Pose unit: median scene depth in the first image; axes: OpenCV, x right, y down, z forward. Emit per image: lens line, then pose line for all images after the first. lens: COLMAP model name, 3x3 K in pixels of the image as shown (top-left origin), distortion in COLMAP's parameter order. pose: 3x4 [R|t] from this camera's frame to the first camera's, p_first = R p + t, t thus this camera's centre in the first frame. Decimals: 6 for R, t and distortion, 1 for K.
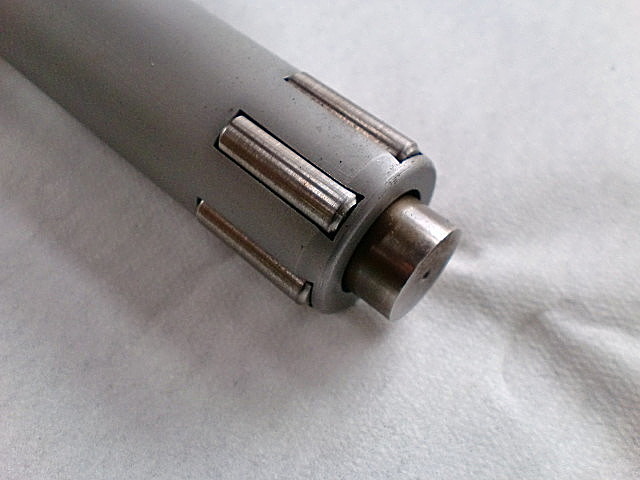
lens RADIAL K [[651.1, 0, 326.1], [0, 651.1, 235.3], [0, 0, 1]] dist [0.054985, -0.232048]
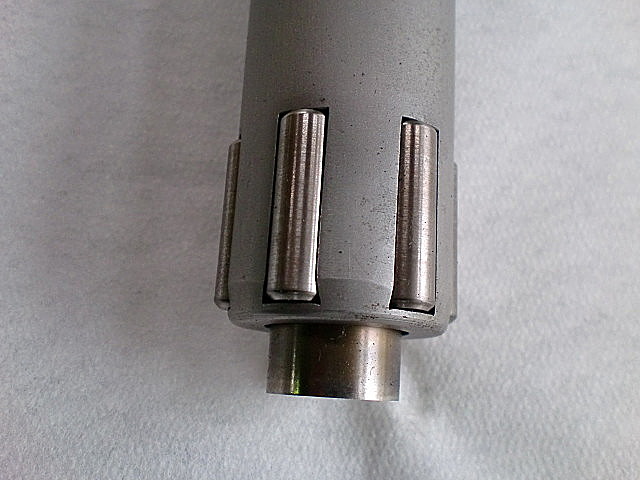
lens RADIAL K [[651.1, 0, 326.1], [0, 651.1, 235.3], [0, 0, 1]] dist [0.054985, -0.232048]
pose [[0.619735, 0.775718, -0.119123, 0.081011], [-0.708174, 0.618158, 0.341130, -0.344823], [0.338257, -0.127050, 0.932438, 0.202672]]
